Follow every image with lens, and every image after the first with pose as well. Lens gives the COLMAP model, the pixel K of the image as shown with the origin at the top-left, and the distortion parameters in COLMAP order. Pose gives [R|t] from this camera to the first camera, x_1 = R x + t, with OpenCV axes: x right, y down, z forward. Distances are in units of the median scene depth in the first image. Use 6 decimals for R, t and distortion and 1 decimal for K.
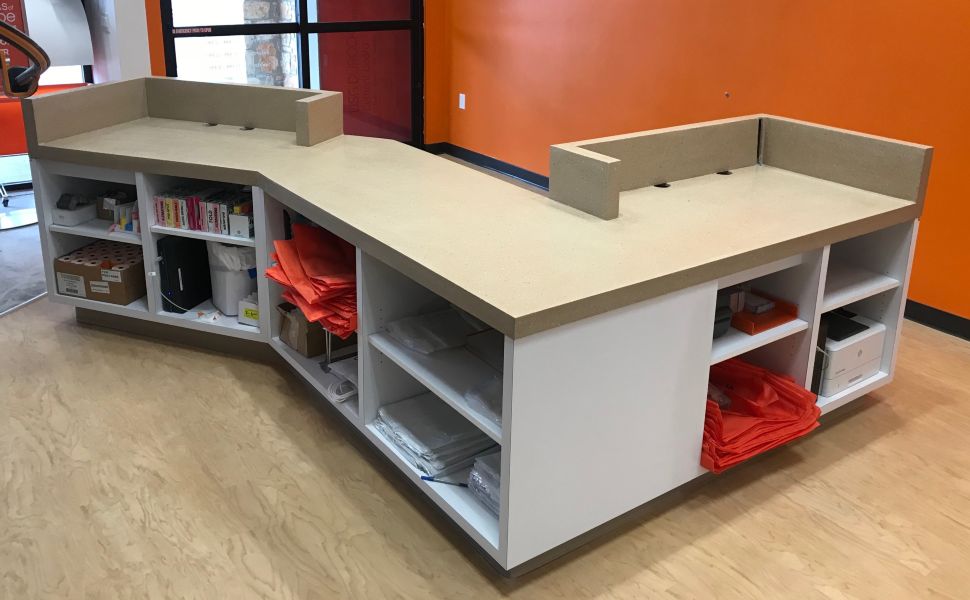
lens RADIAL K [[858.4, 0, 486.3], [0, 858.4, 218.1], [0, 0, 1]] dist [0.017897, -0.002926]
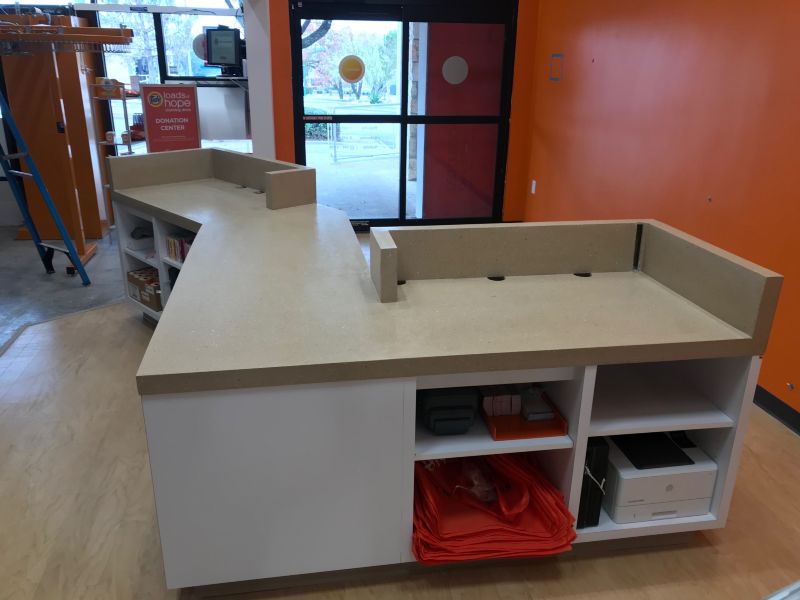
lens RADIAL K [[650.5, 0, 400.0], [0, 650.5, 300.0], [0, 0, 1]] dist [0.007598, 0.004983]
pose [[0.896670, 0.149918, -0.416543, 0.425299], [-0.130783, 0.988624, 0.074287, -0.054329], [0.422942, -0.012134, 0.906076, 0.243179]]
